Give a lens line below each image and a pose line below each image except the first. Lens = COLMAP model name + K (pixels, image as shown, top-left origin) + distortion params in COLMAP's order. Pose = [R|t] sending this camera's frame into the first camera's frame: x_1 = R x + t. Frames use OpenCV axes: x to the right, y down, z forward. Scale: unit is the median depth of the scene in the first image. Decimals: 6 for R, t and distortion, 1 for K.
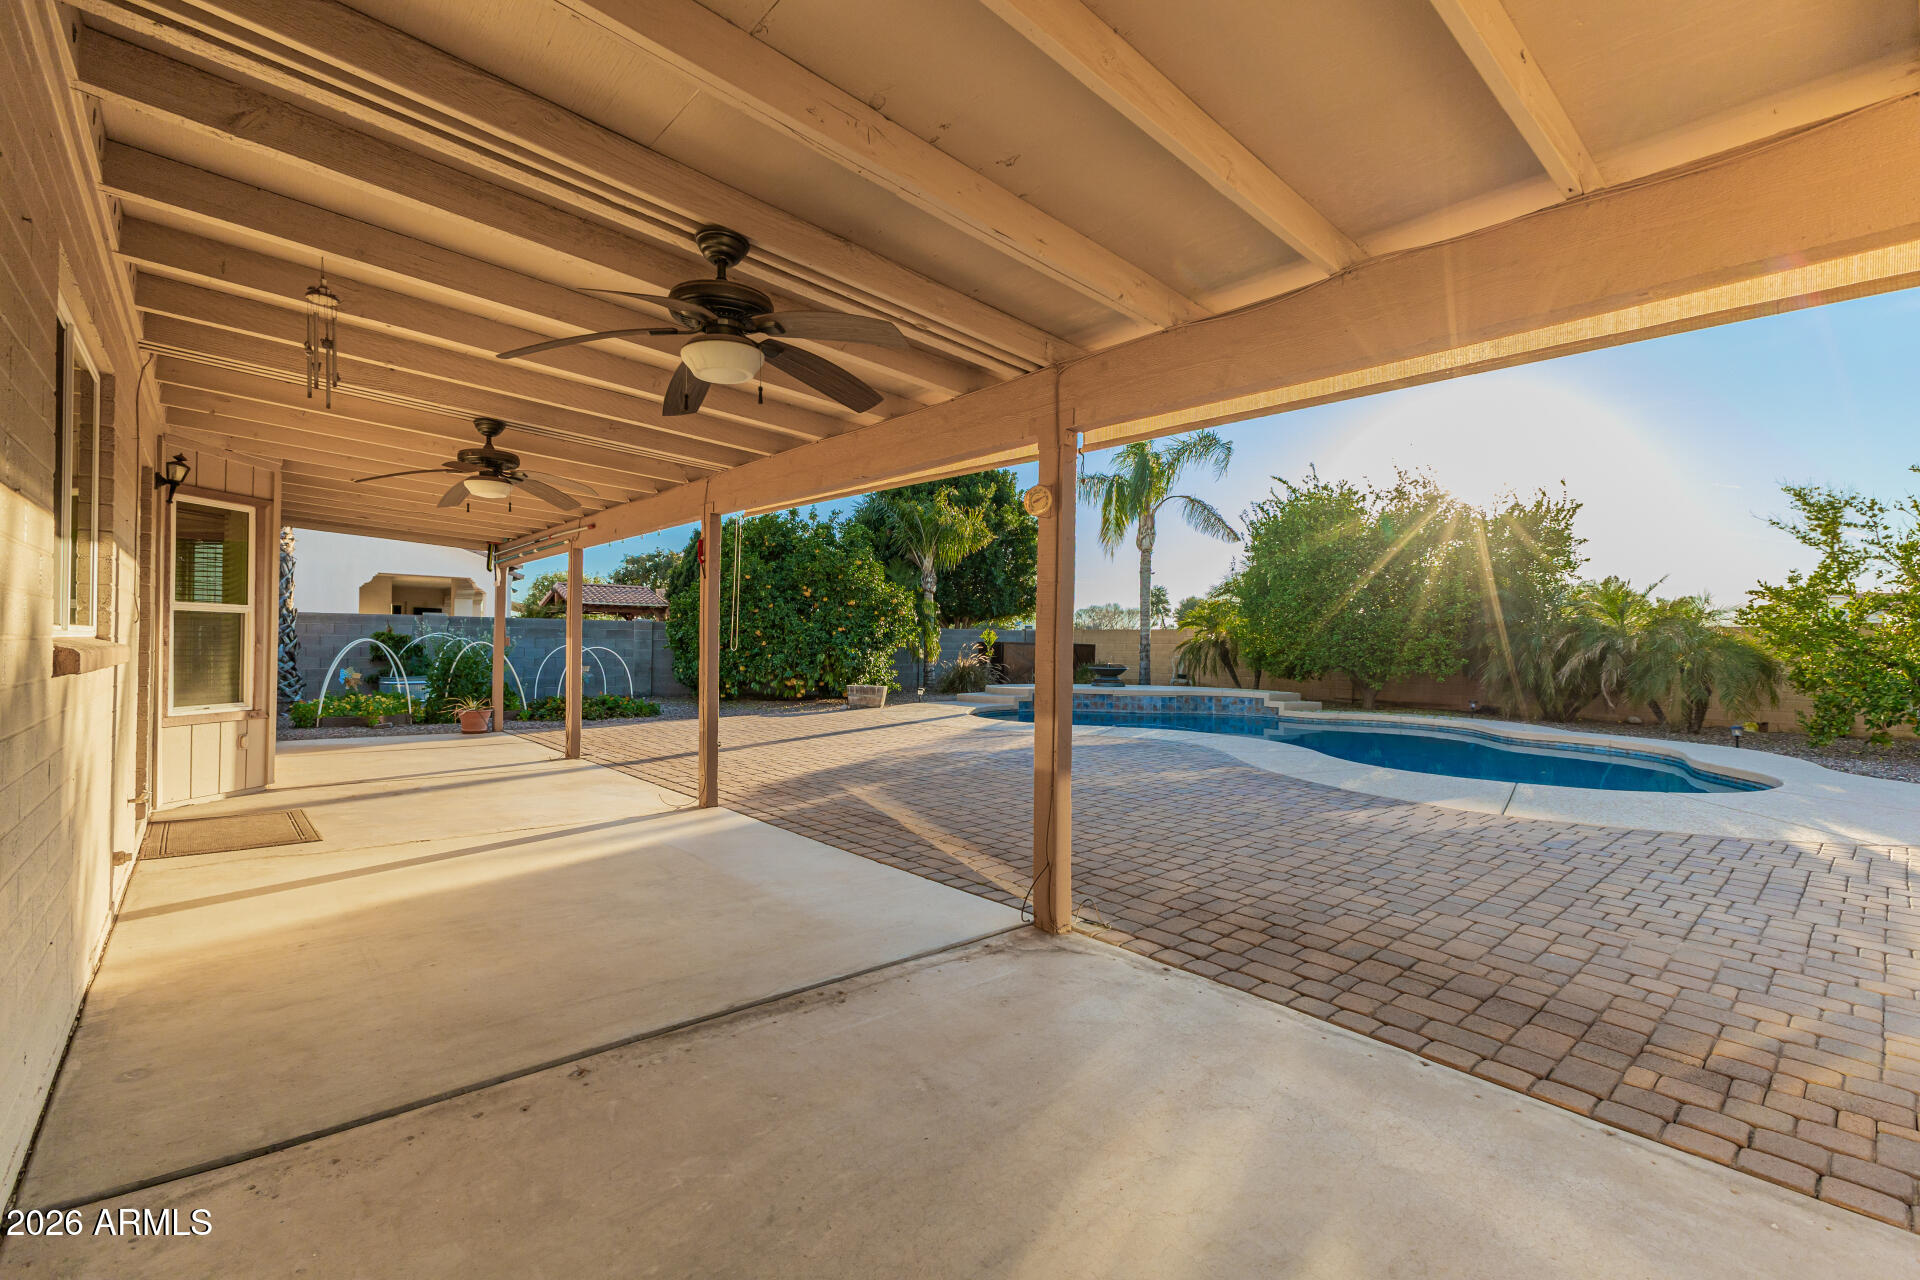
lens RADIAL K [[817.4, 0, 960.0], [0, 817.4, 640.0], [0, 0, 1]] dist [0.010146, -0.005288]
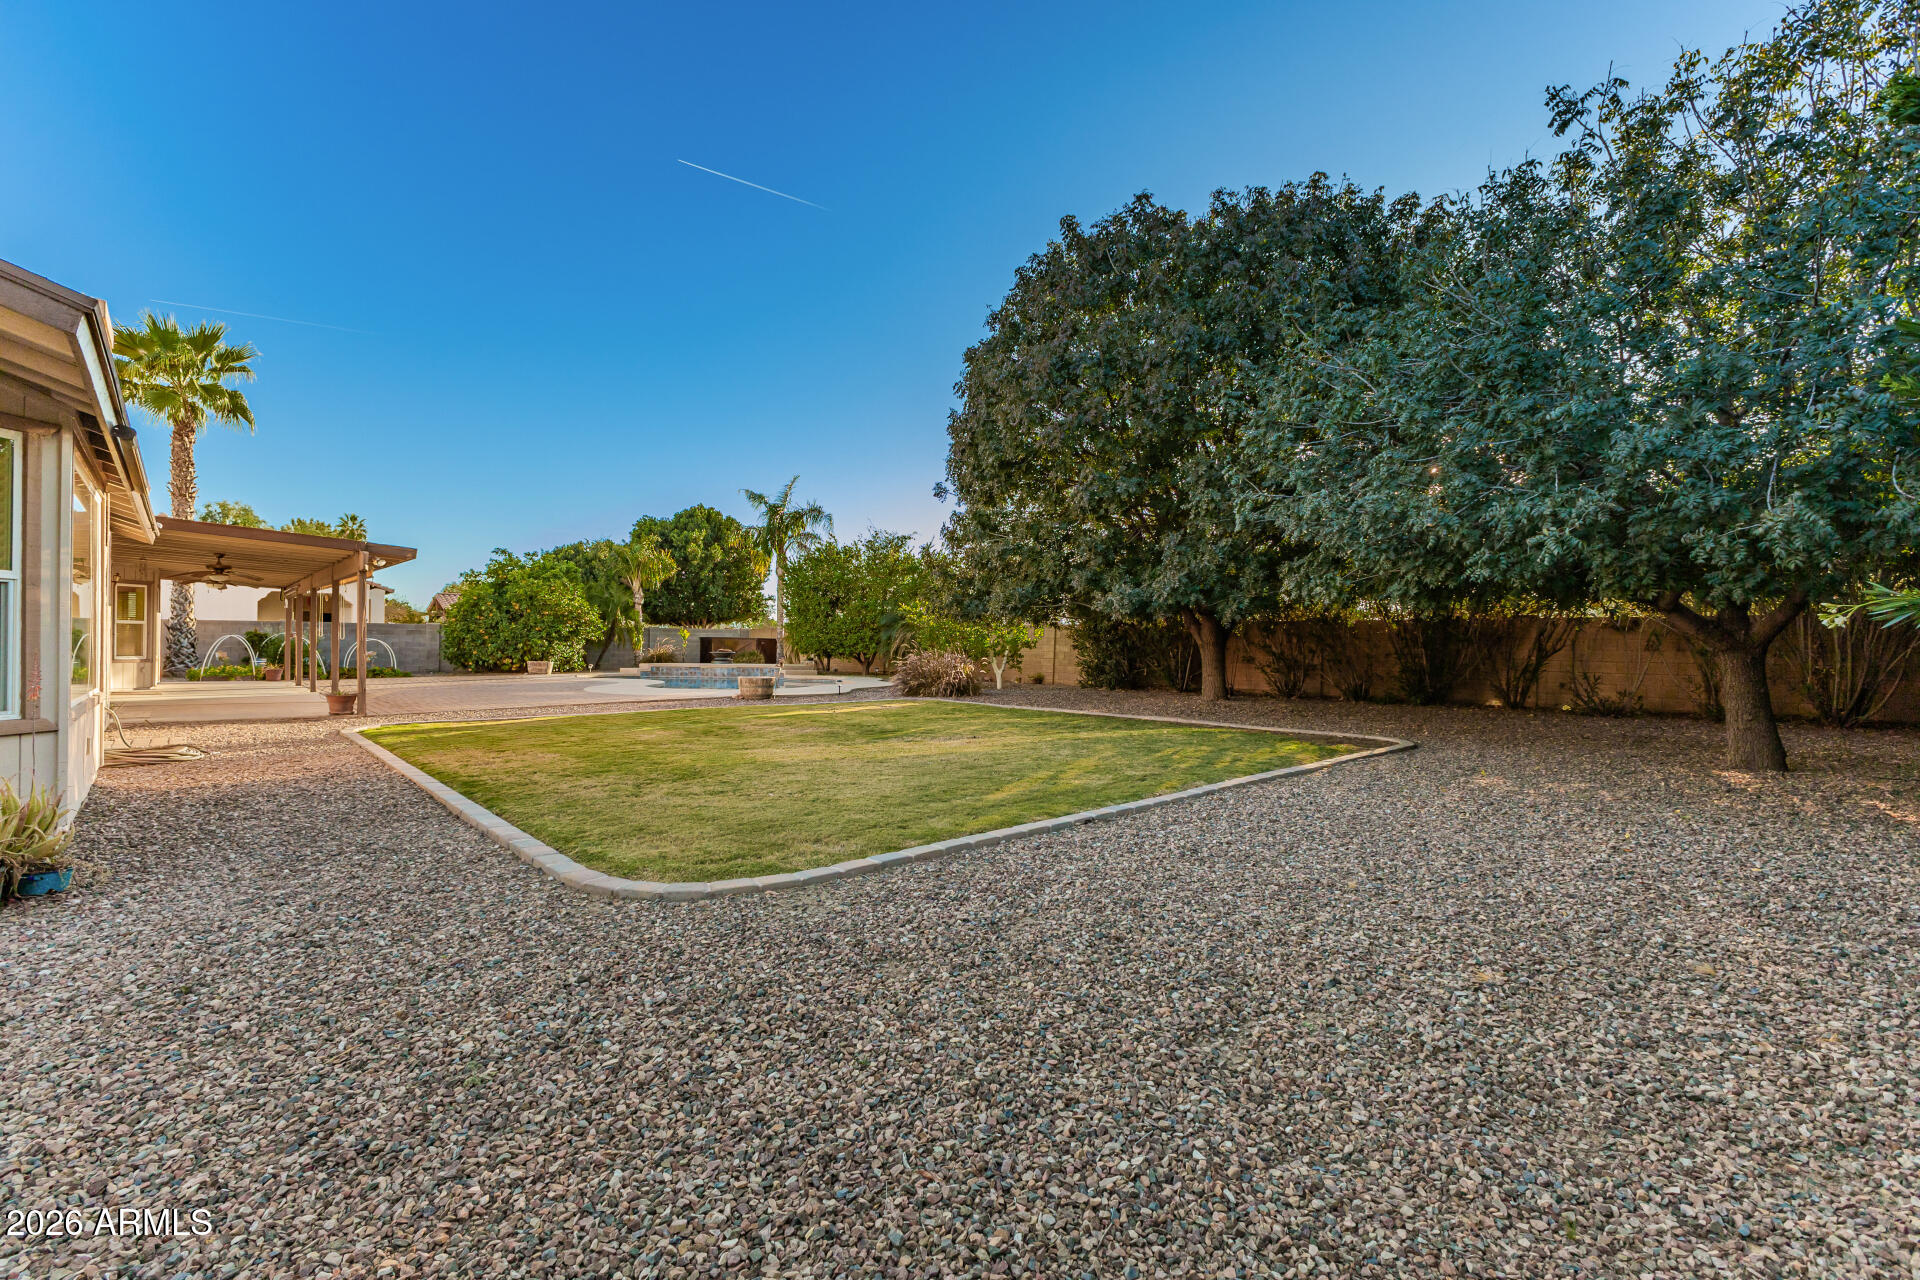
lens RADIAL K [[817.4, 0, 960.0], [0, 817.4, 640.0], [0, 0, 1]] dist [0.010146, -0.005288]
pose [[0.999907, -0.008907, -0.010324, 0.710420], [0.008906, 0.999960, -0.000126, 0.016665], [0.010324, 0.000034, 0.999947, -0.633666]]
